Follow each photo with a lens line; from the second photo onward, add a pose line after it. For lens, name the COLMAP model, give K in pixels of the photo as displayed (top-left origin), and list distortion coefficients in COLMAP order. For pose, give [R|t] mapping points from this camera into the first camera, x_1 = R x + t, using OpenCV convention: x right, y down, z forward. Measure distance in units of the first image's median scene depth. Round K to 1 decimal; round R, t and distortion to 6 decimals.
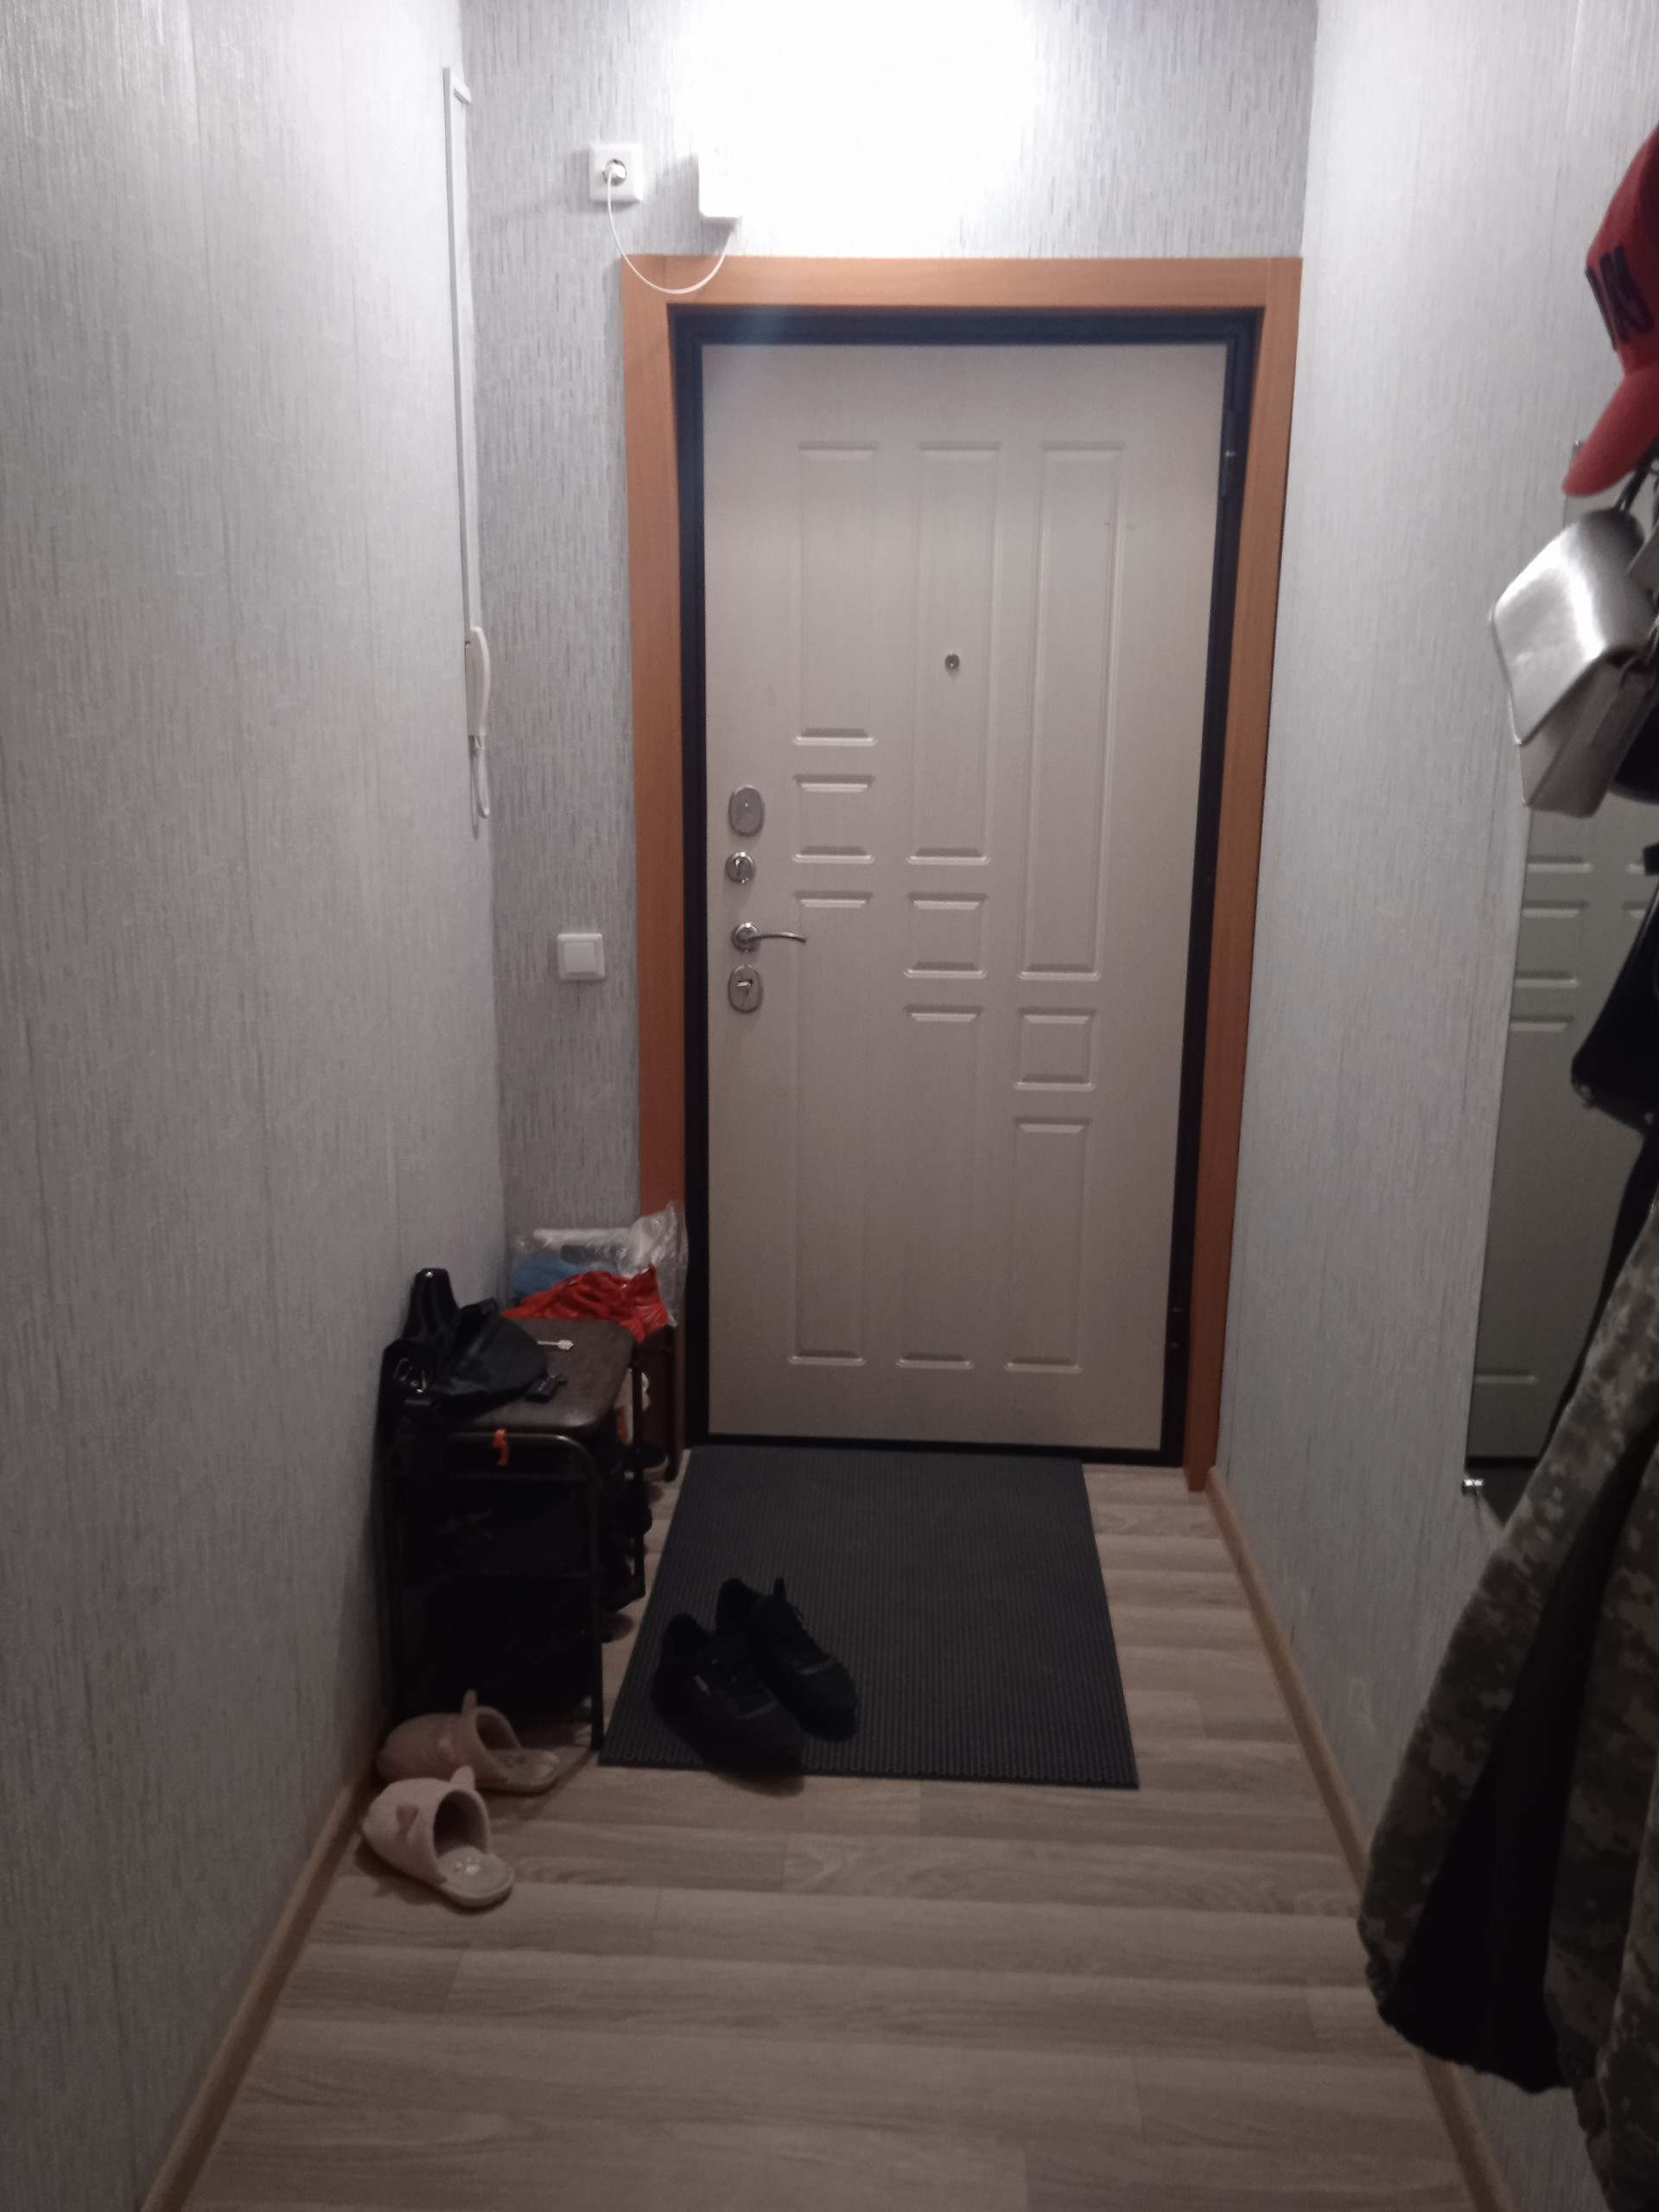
lens RADIAL K [[1827.8, 0, 829.5], [0, 1827.8, 1106.0], [0, 0, 1]] dist [0.096101, -0.079153]
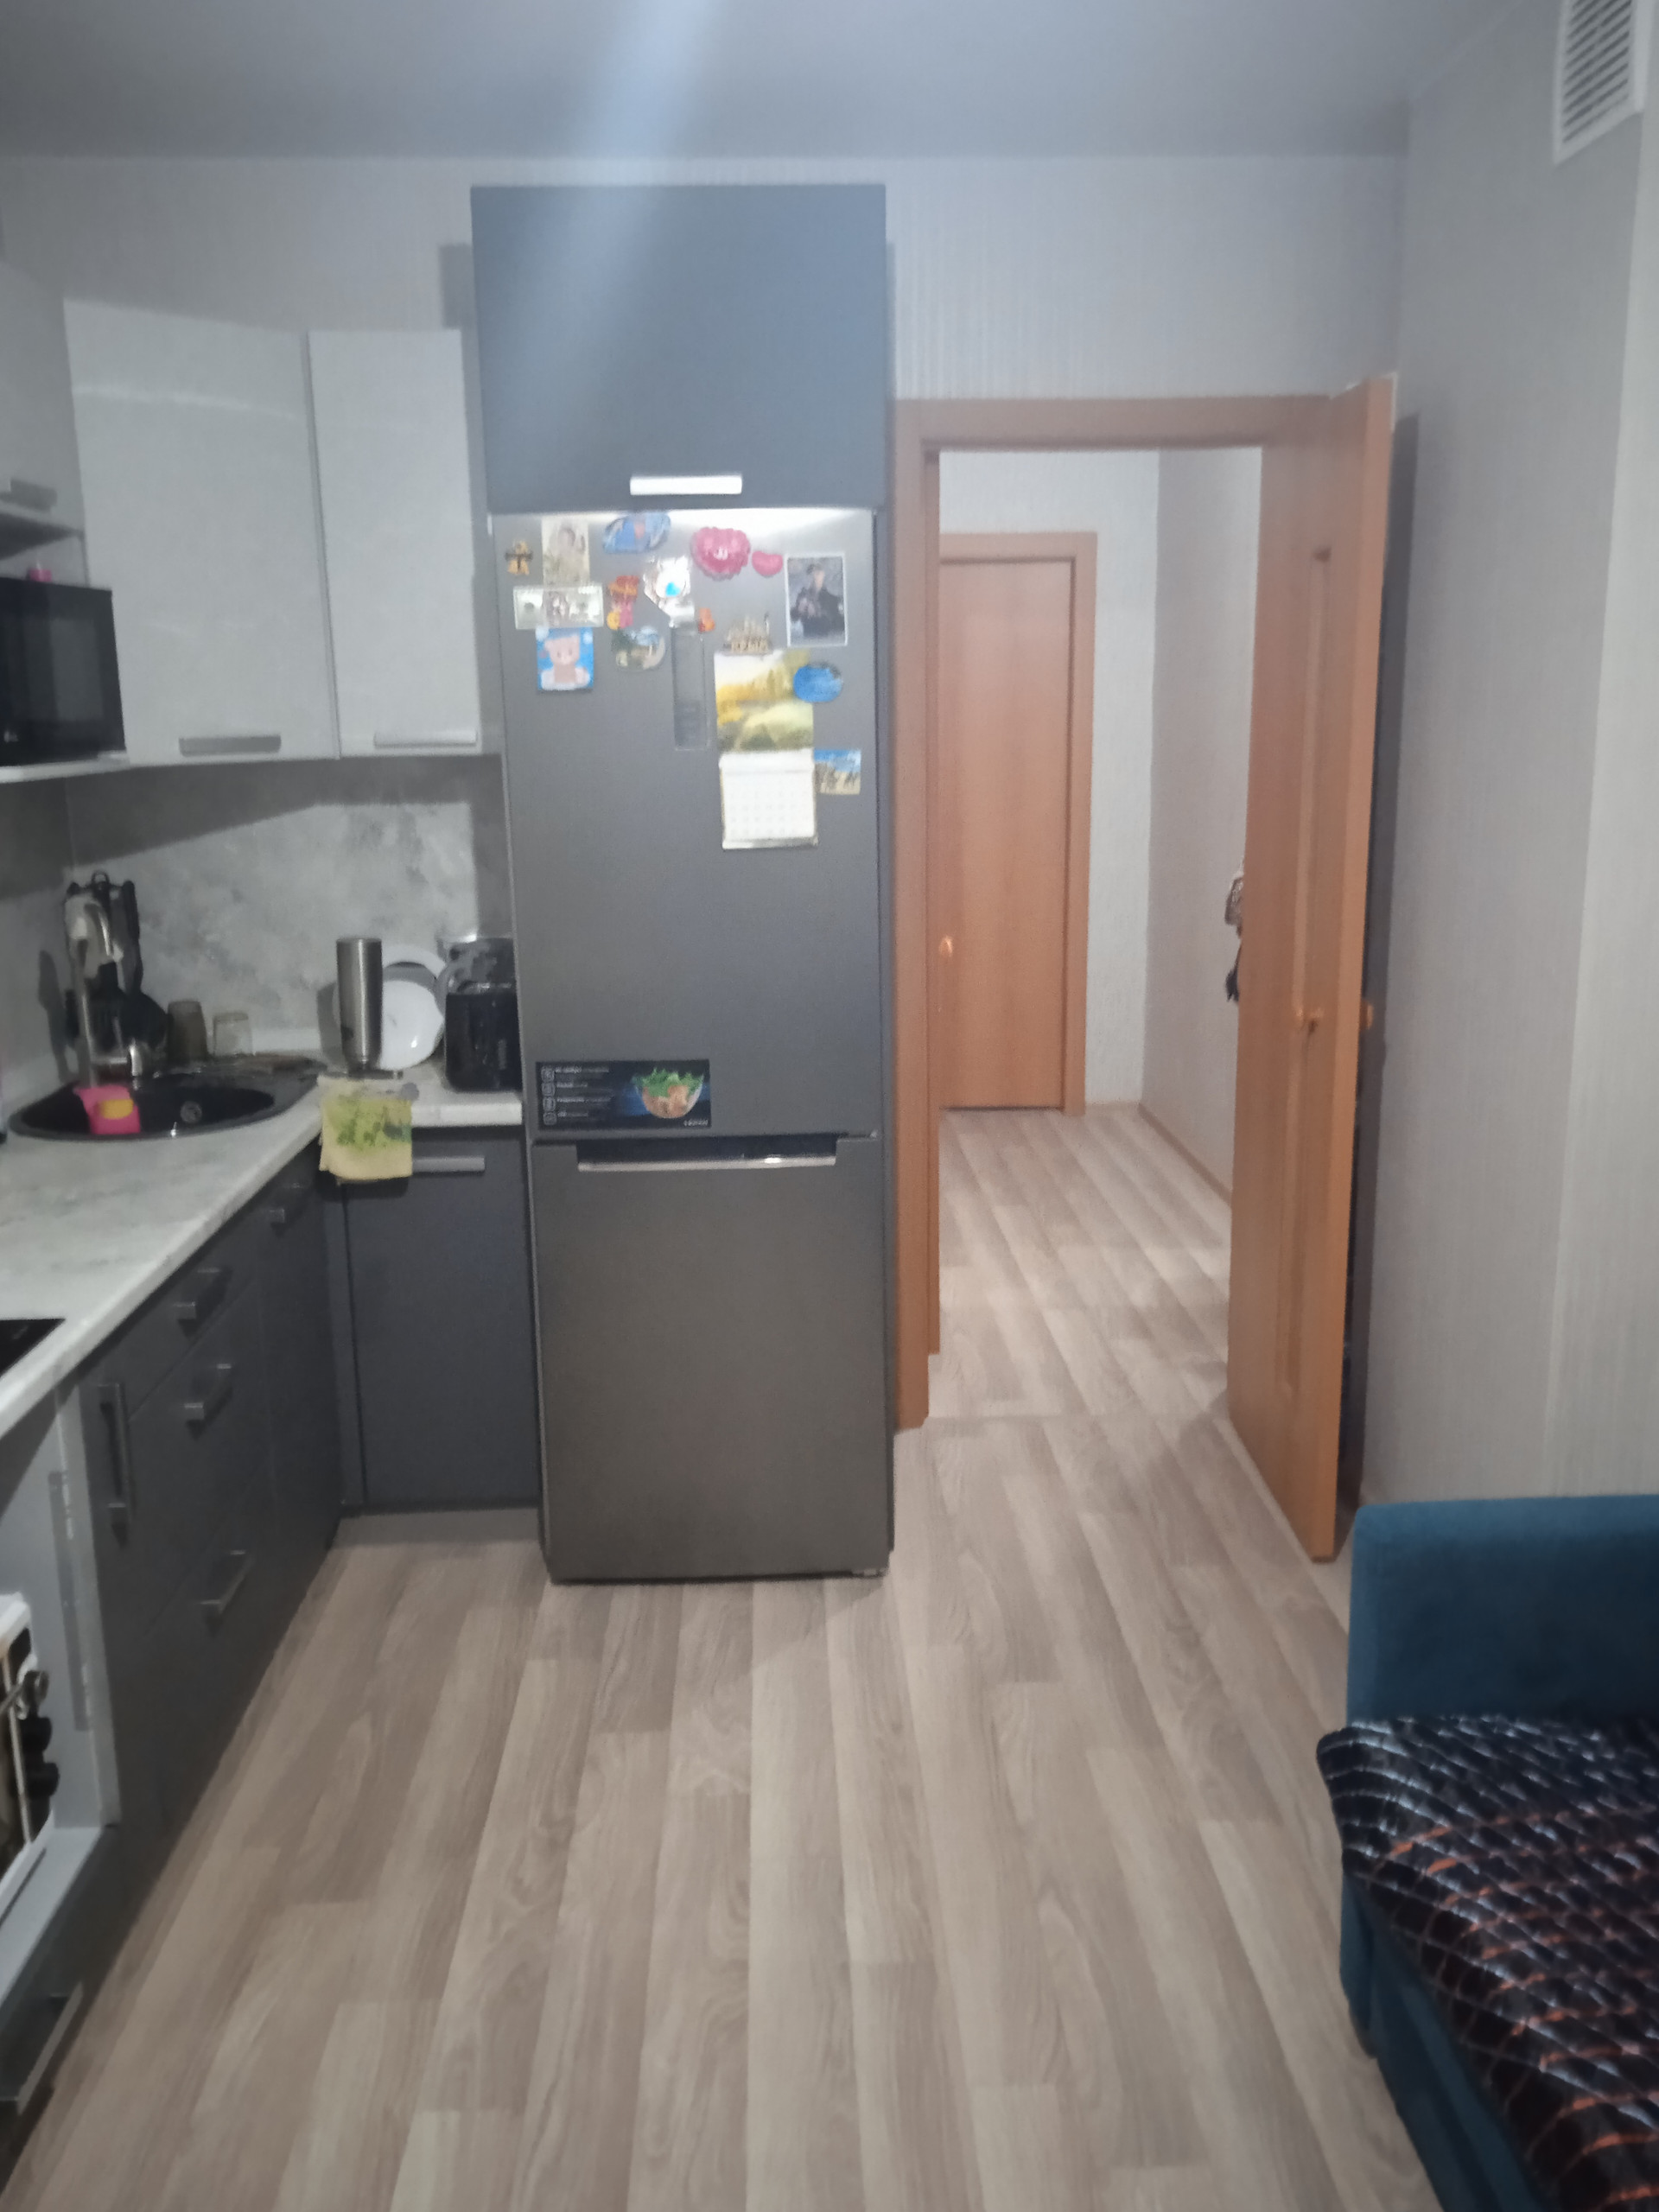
lens RADIAL K [[1827.8, 0, 829.5], [0, 1827.8, 1106.0], [0, 0, 1]] dist [0.096101, -0.079153]
pose [[-0.089854, -0.226278, 0.969910, -1.112990], [0.239797, 0.940285, 0.241582, -0.259725], [-0.966656, 0.254289, -0.030227, 0.933715]]
